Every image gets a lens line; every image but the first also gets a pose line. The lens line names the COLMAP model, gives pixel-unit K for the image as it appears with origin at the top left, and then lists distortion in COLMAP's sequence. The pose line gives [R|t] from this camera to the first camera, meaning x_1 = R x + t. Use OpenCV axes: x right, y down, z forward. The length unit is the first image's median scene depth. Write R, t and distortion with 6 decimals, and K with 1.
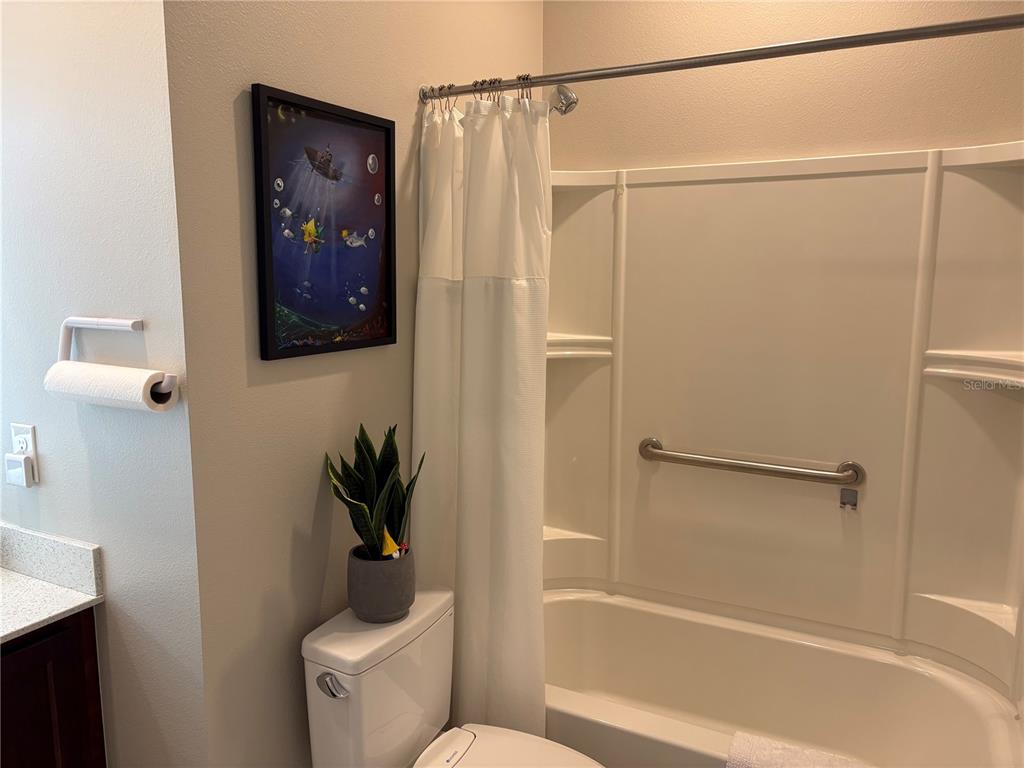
lens RADIAL K [[773.5, 0, 510.6], [0, 773.5, 384.4], [0, 0, 1]] dist [0.024595, -0.020059]
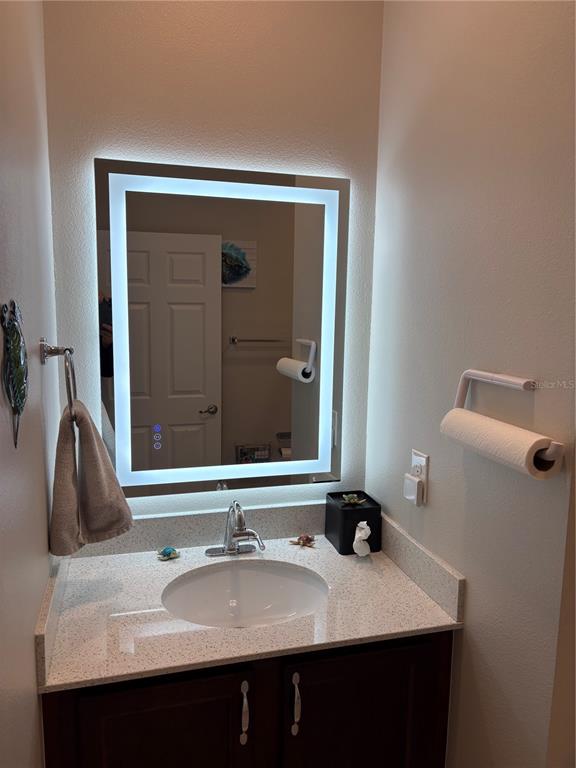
lens RADIAL K [[580.1, 0, 287.5], [0, 580.1, 384.1], [0, 0, 1]] dist [0.024595, -0.020059]
pose [[0.683573, 0.108958, -0.721704, -0.146486], [-0.127263, 0.991441, 0.029142, -0.057445], [0.718702, 0.071926, 0.691589, 0.249205]]
